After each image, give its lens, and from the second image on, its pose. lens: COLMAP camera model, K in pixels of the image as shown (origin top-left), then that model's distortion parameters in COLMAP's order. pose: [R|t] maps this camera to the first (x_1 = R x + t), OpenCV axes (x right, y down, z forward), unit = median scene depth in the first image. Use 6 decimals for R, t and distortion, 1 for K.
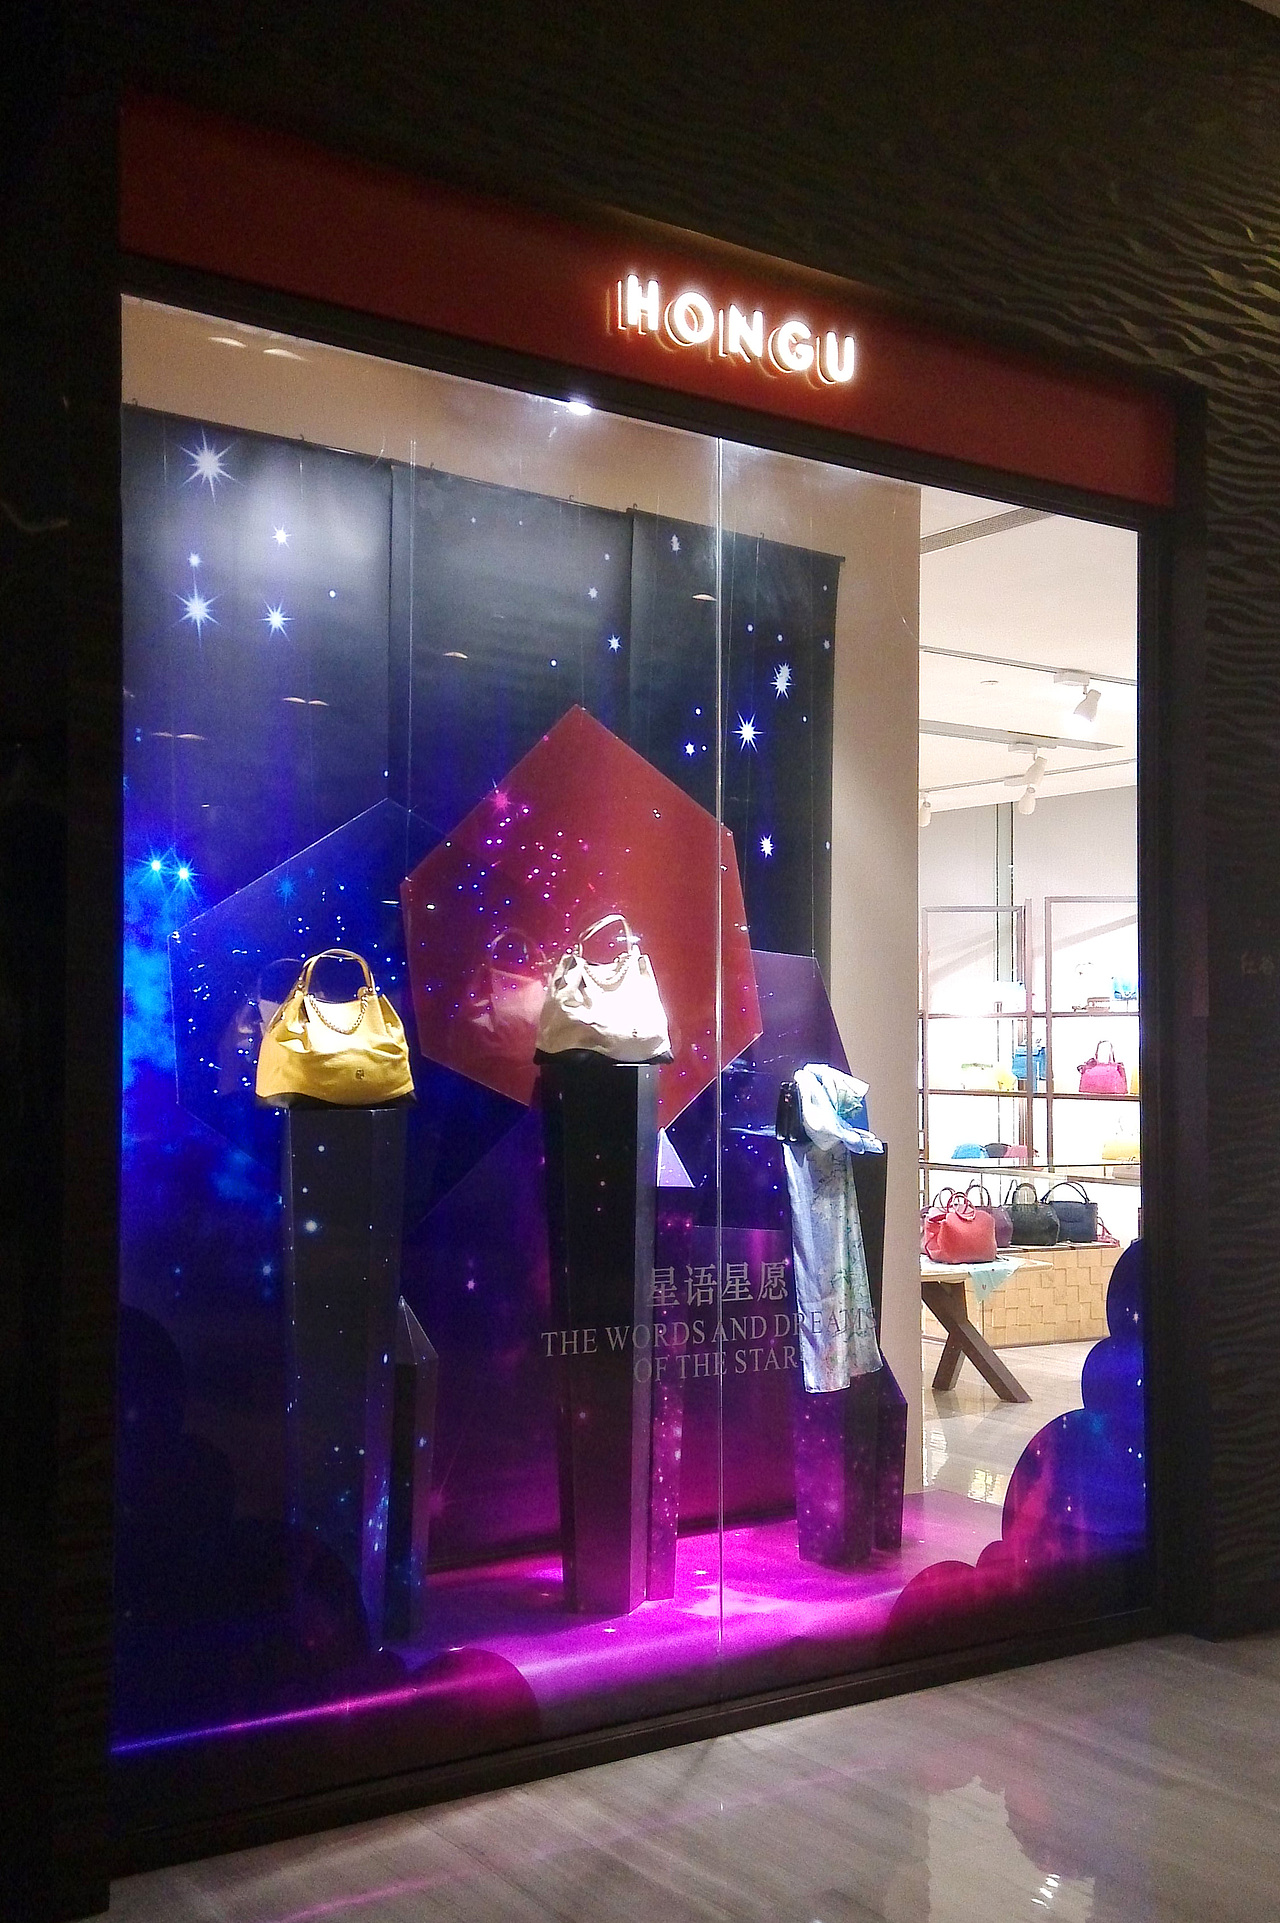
lens RADIAL K [[1995.4, 0, 633.7], [0, 1995.4, 962.4], [0, 0, 1]] dist [0.091507, 0.000000]
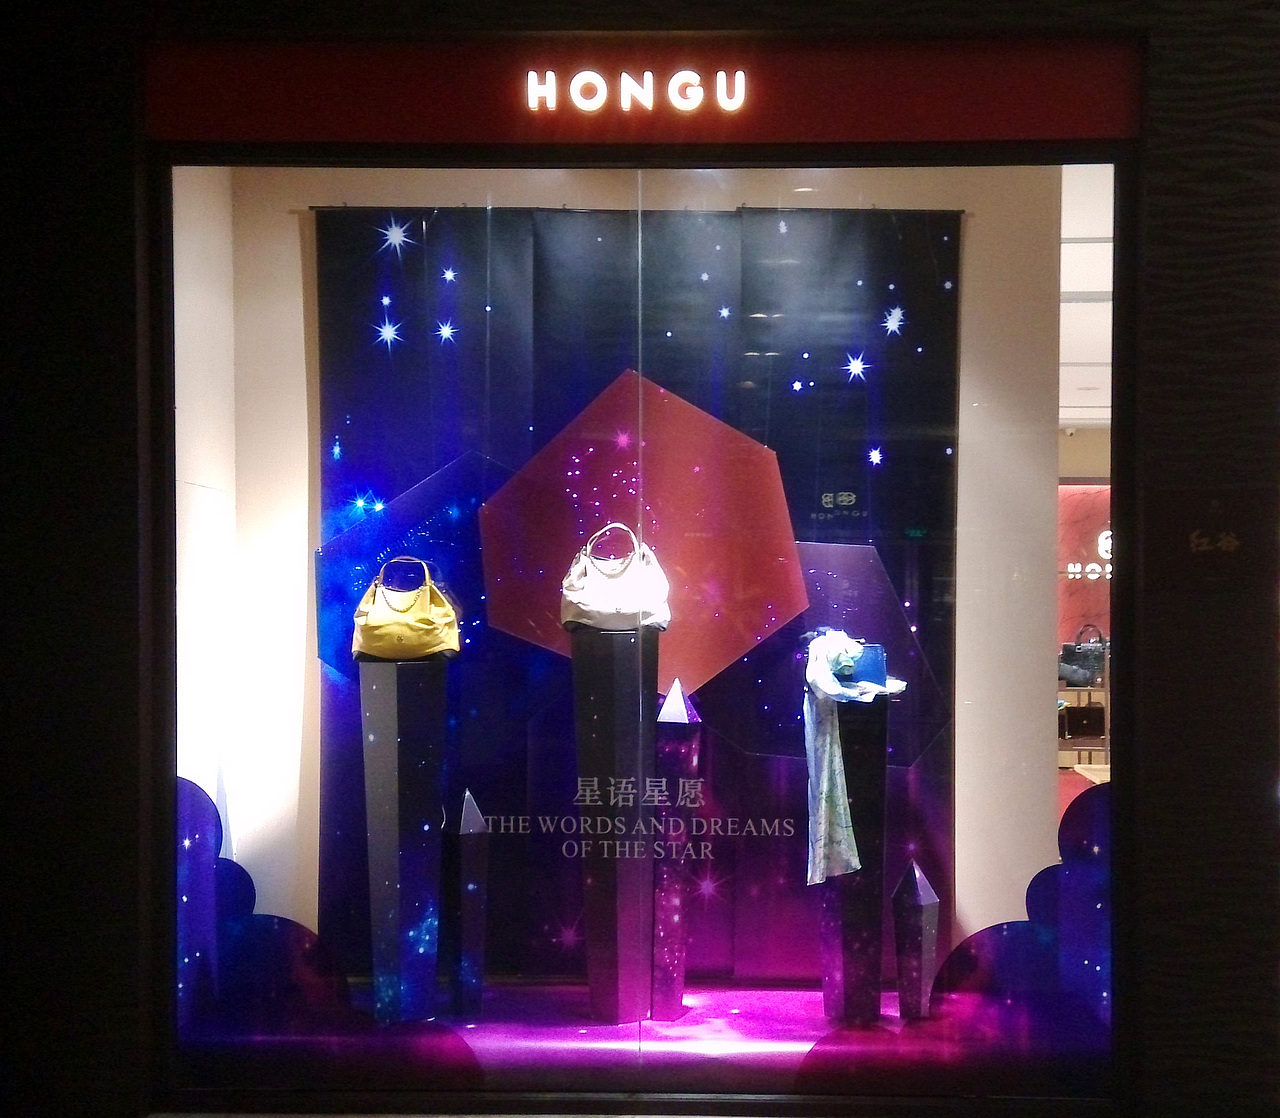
lens RADIAL K [[1742.4, 0, 707.9], [0, 1742.4, 578.2], [0, 0, 1]] dist [0.123343, 0.000000]
pose [[0.807090, -0.015292, -0.590230, 0.777872], [0.031628, 0.999349, 0.017357, -0.005207], [0.589580, -0.032677, 0.807049, 0.064655]]
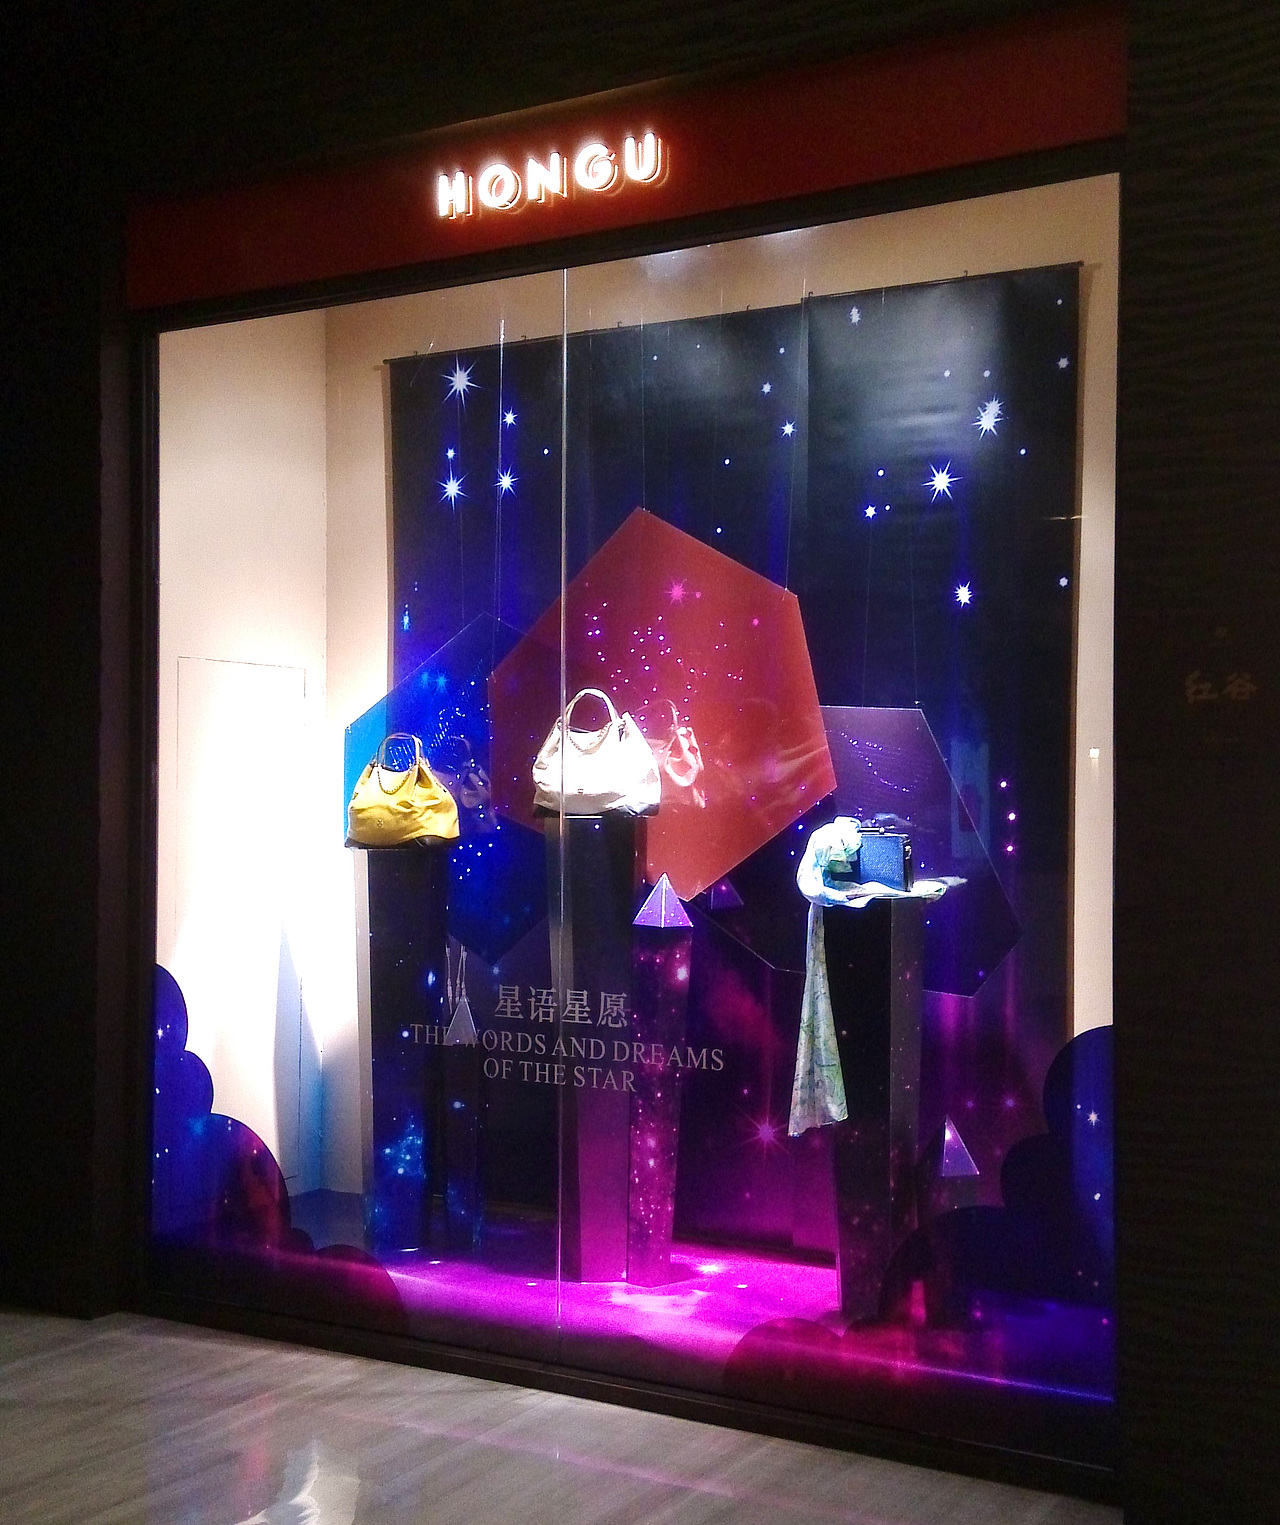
lens RADIAL K [[1917.1, 0, 637.8], [0, 1917.1, 754.3], [0, 0, 1]] dist [0.115963, 0.000000]
pose [[0.404092, -0.032019, -0.914158, 1.063054], [0.041558, 0.998998, -0.016621, 0.035347], [0.913774, -0.031274, 0.405018, 0.587116]]
